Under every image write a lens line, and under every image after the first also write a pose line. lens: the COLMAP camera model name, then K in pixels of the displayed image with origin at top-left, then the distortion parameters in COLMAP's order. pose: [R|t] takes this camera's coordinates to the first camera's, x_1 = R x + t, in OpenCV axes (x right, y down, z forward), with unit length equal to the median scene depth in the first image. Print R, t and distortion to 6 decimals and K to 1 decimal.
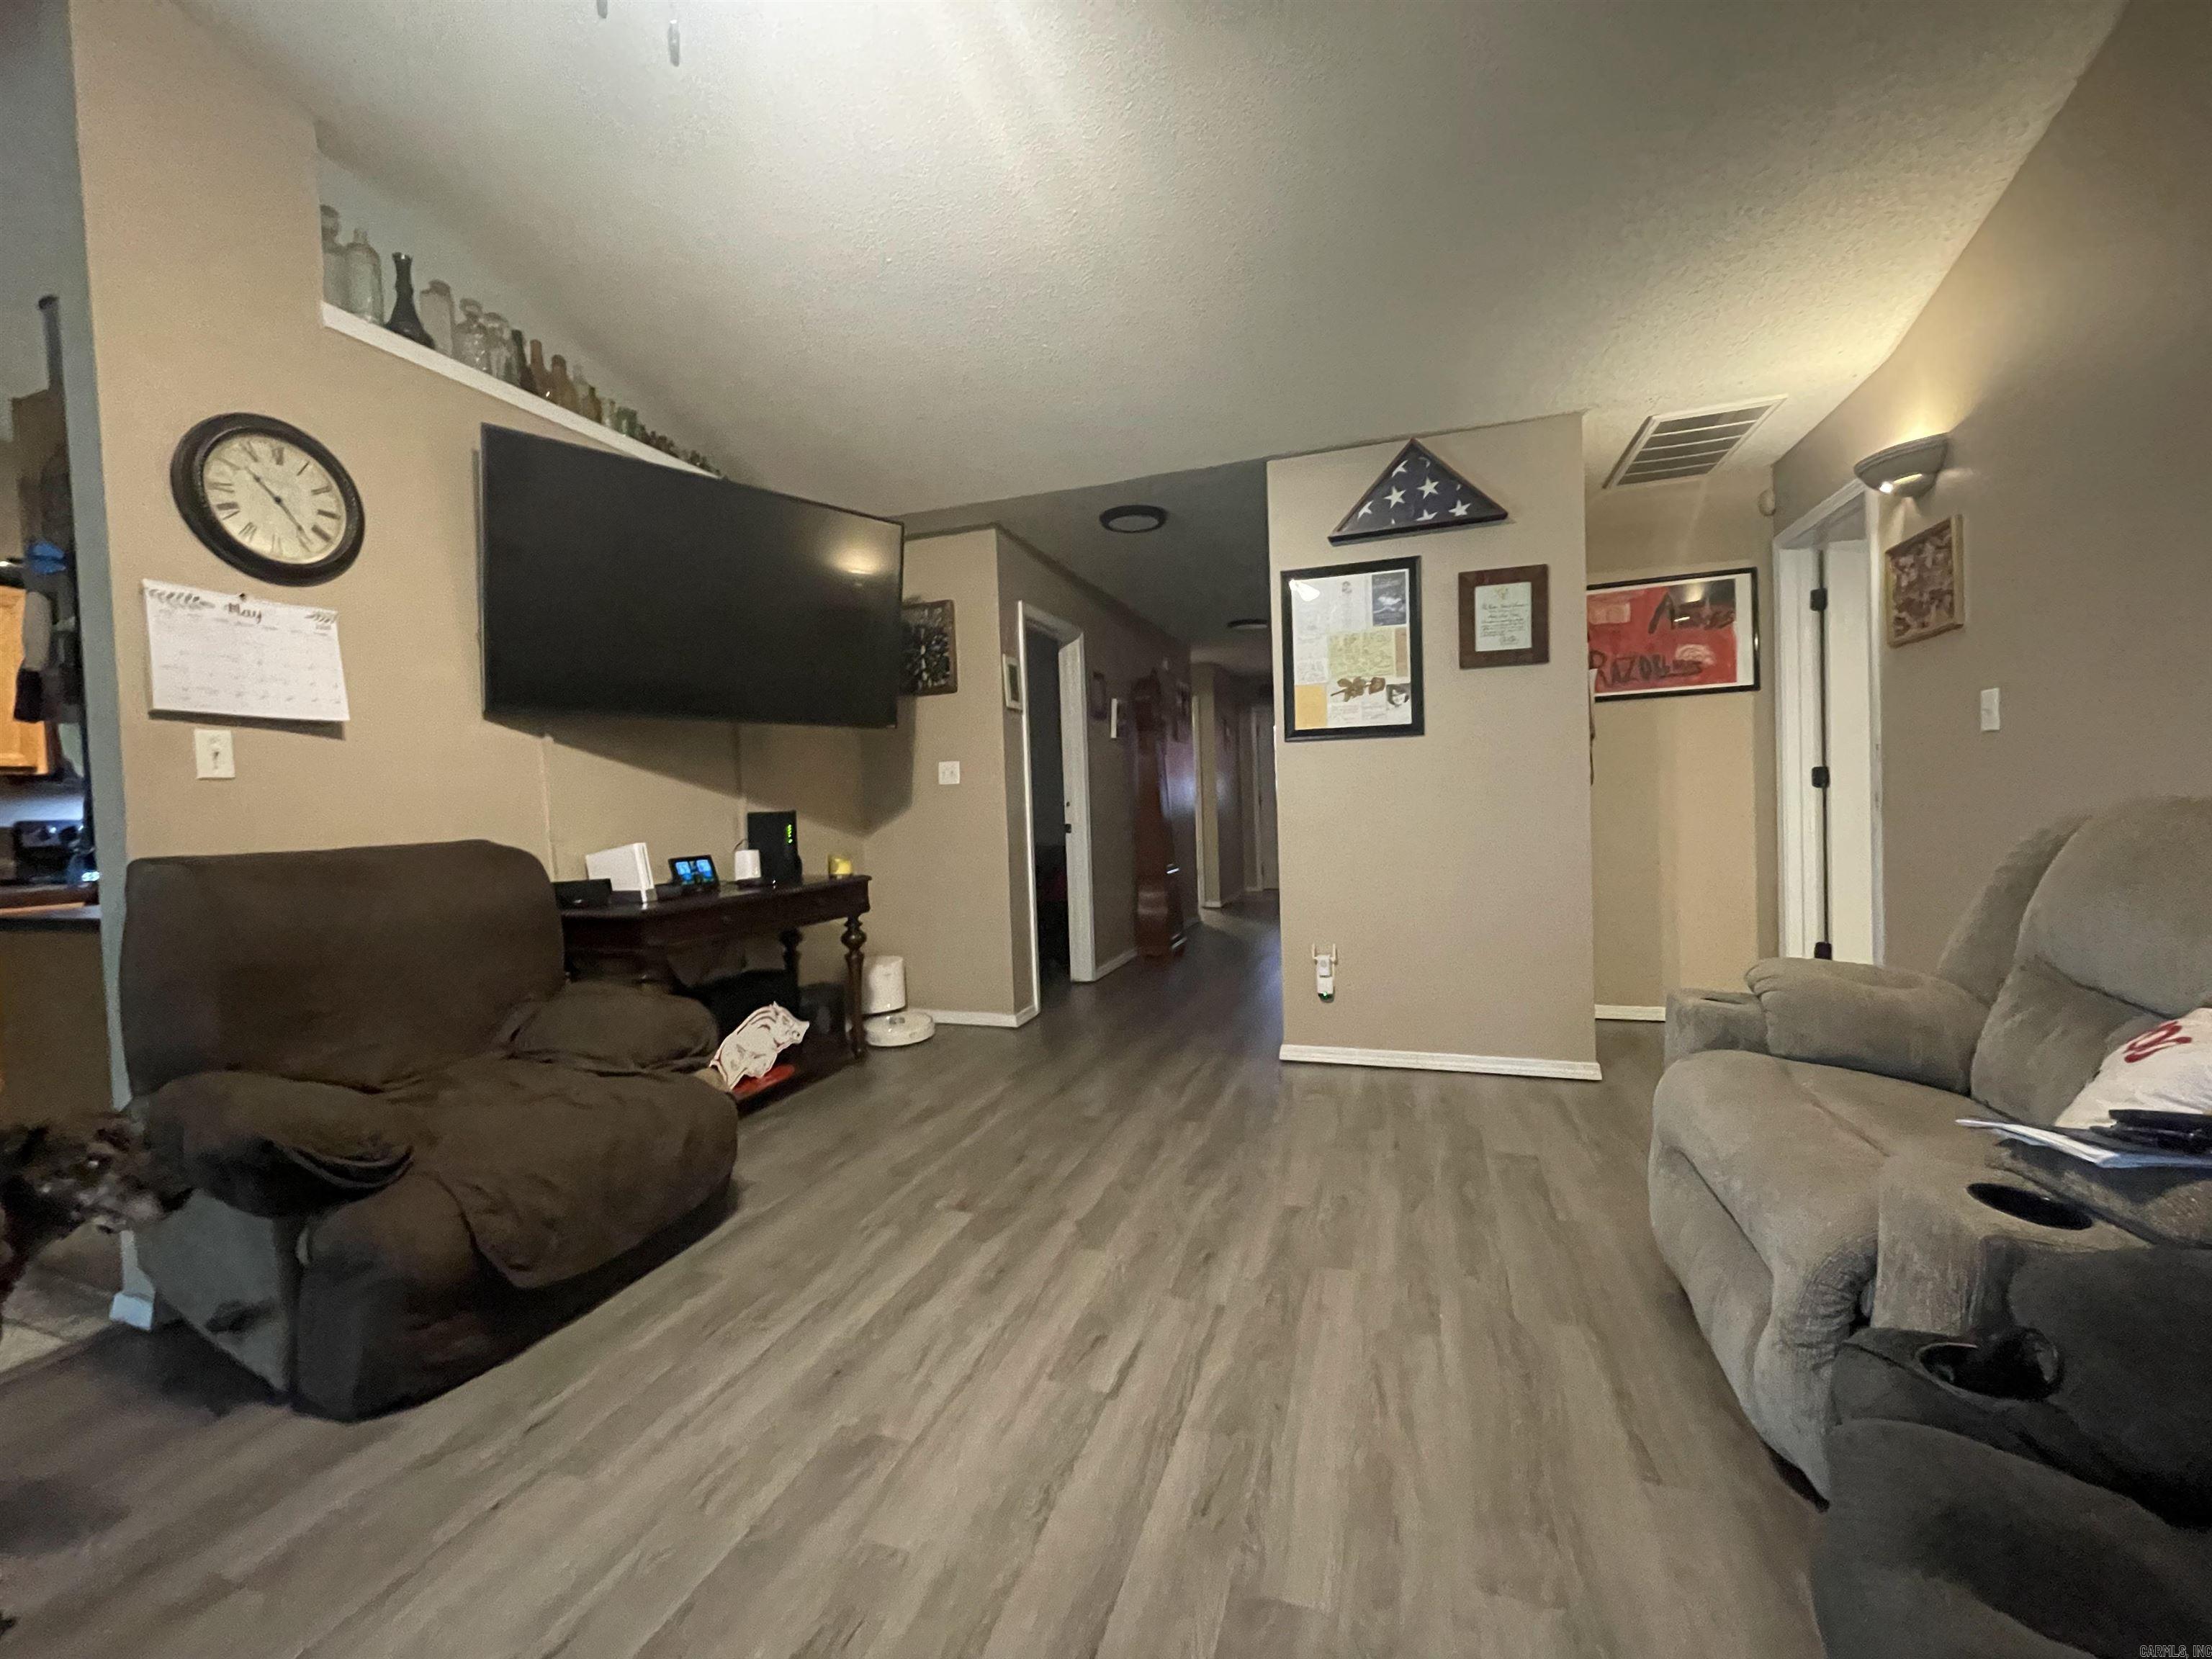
lens RADIAL K [[900.7, 0, 1106.1], [0, 900.7, 821.2], [0, 0, 1]] dist [-0.002107, -0.000339]
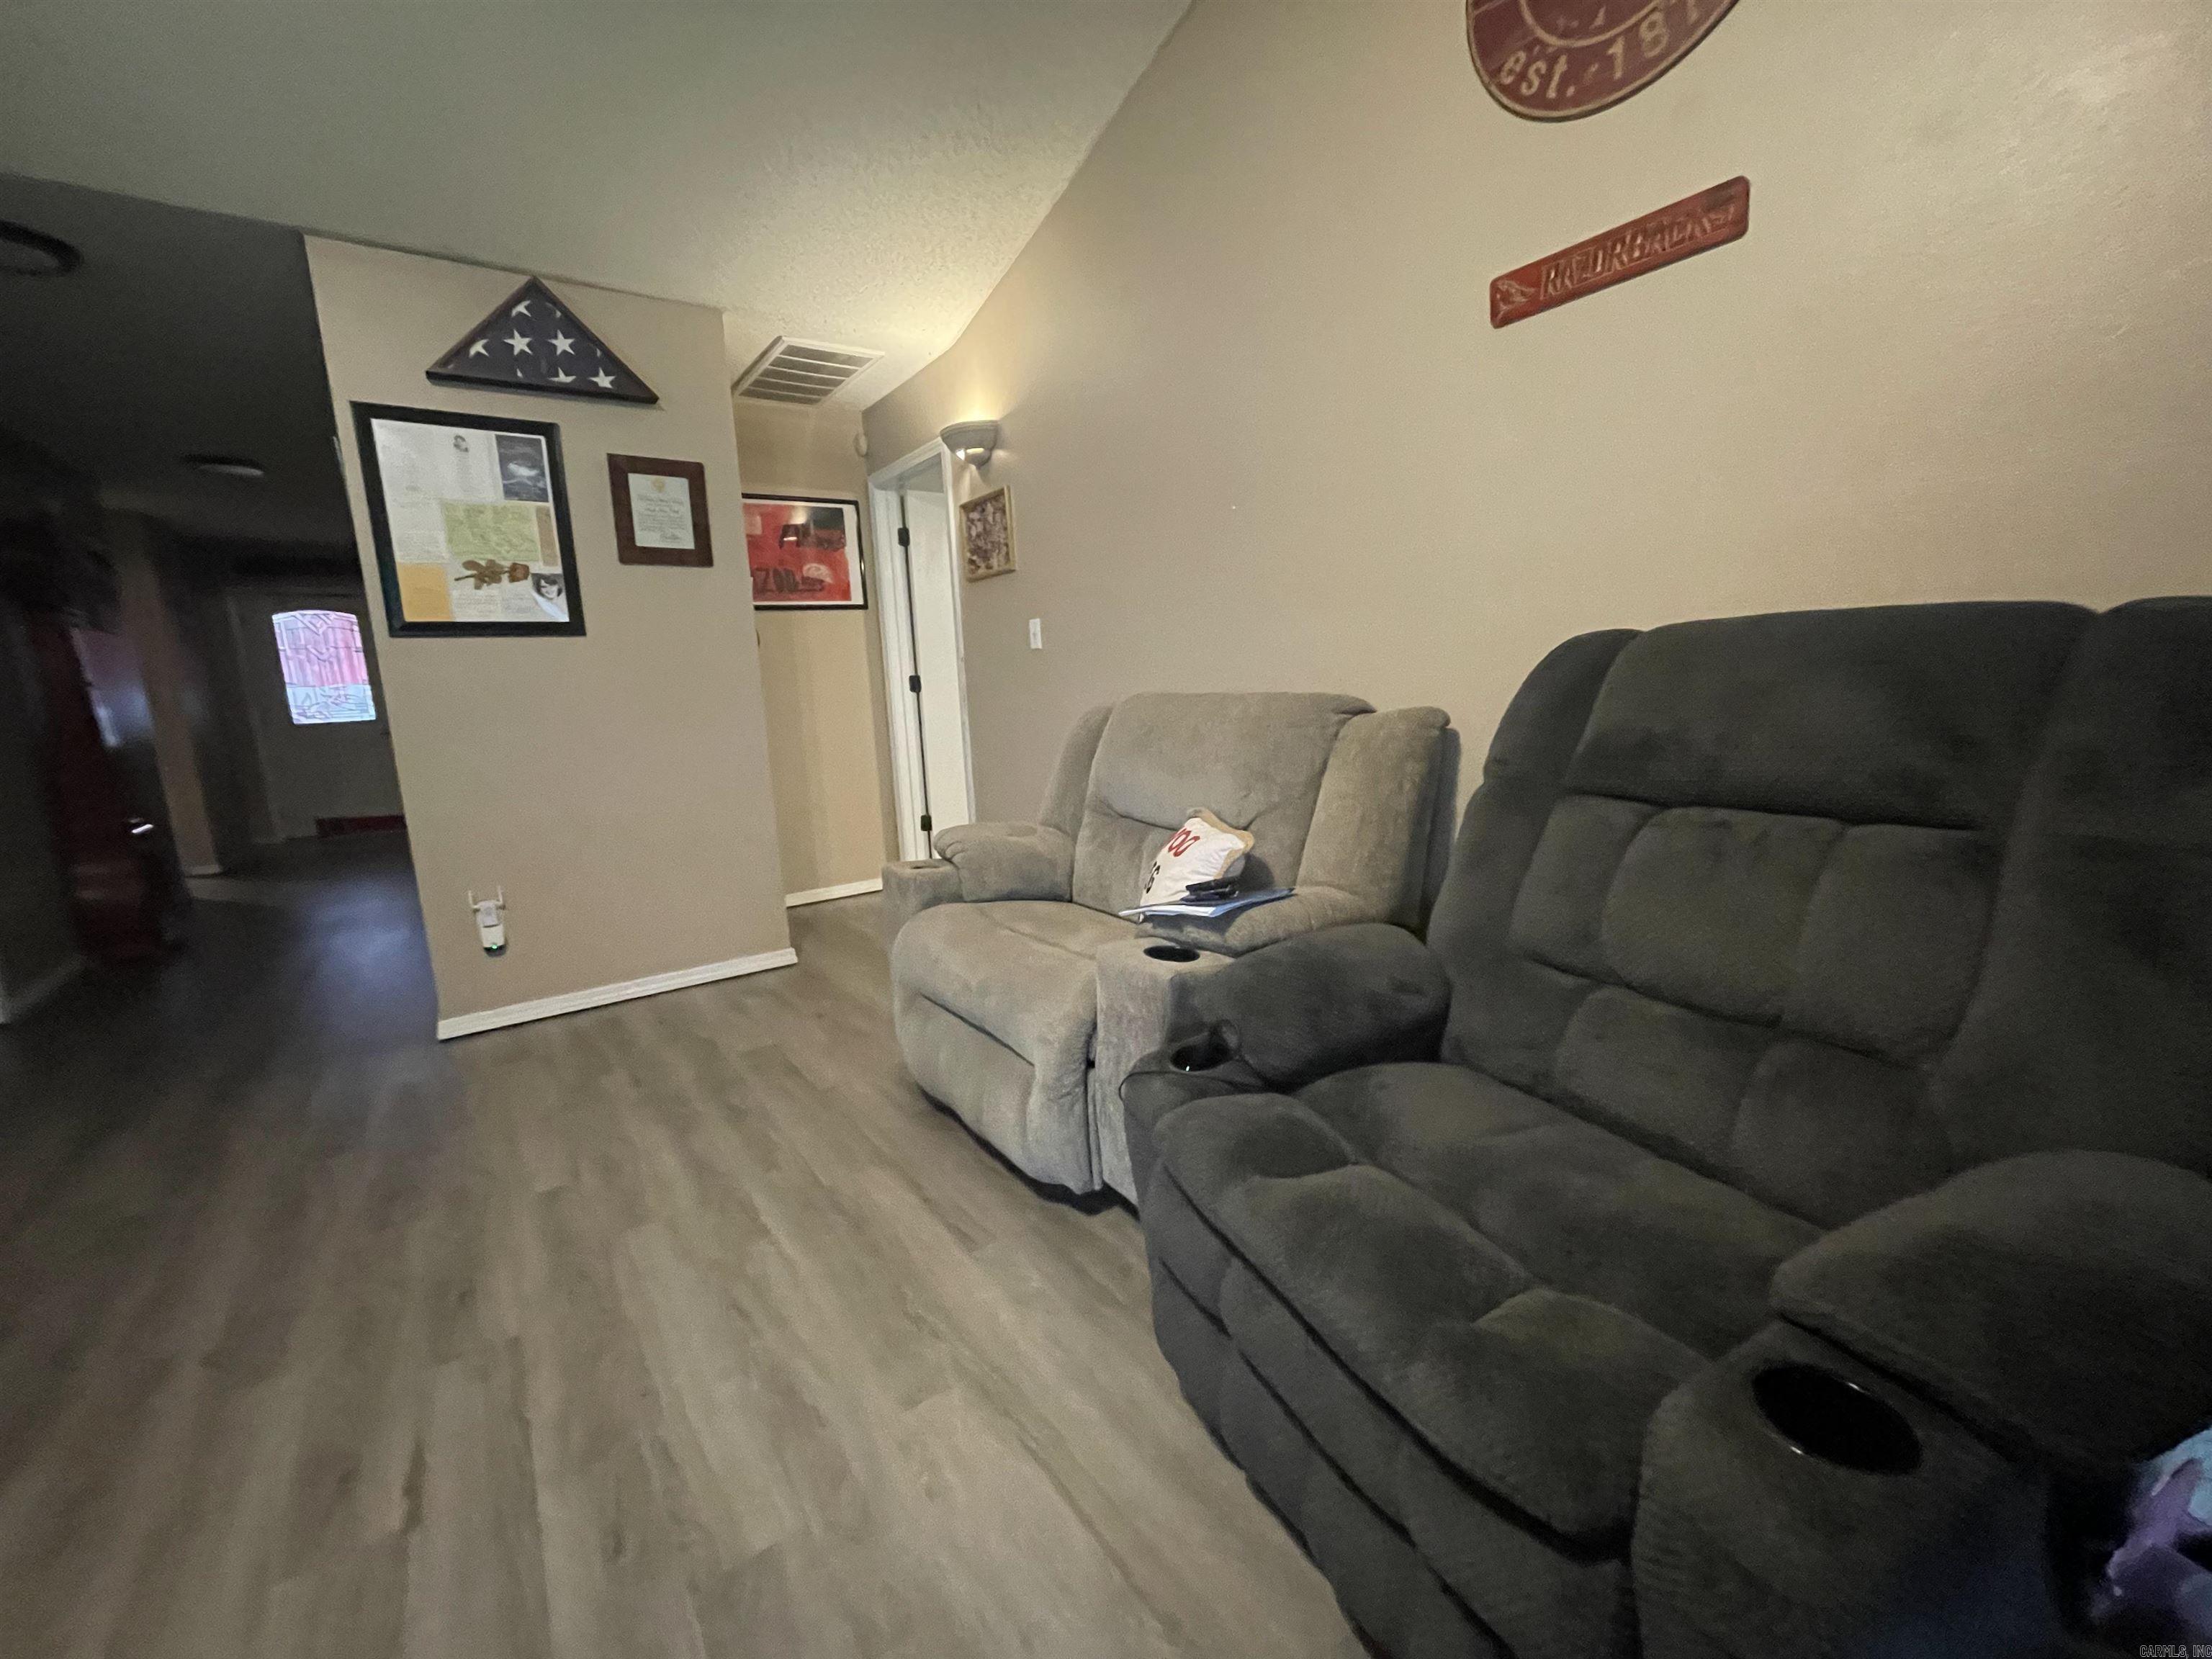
lens RADIAL K [[900.7, 0, 1106.1], [0, 900.7, 821.2], [0, 0, 1]] dist [-0.002107, -0.000339]
pose [[0.572711, -0.123507, 0.810400, -0.097216], [0.042896, 0.991746, 0.120829, 0.000747], [-0.818634, -0.034437, 0.573282, 0.066653]]
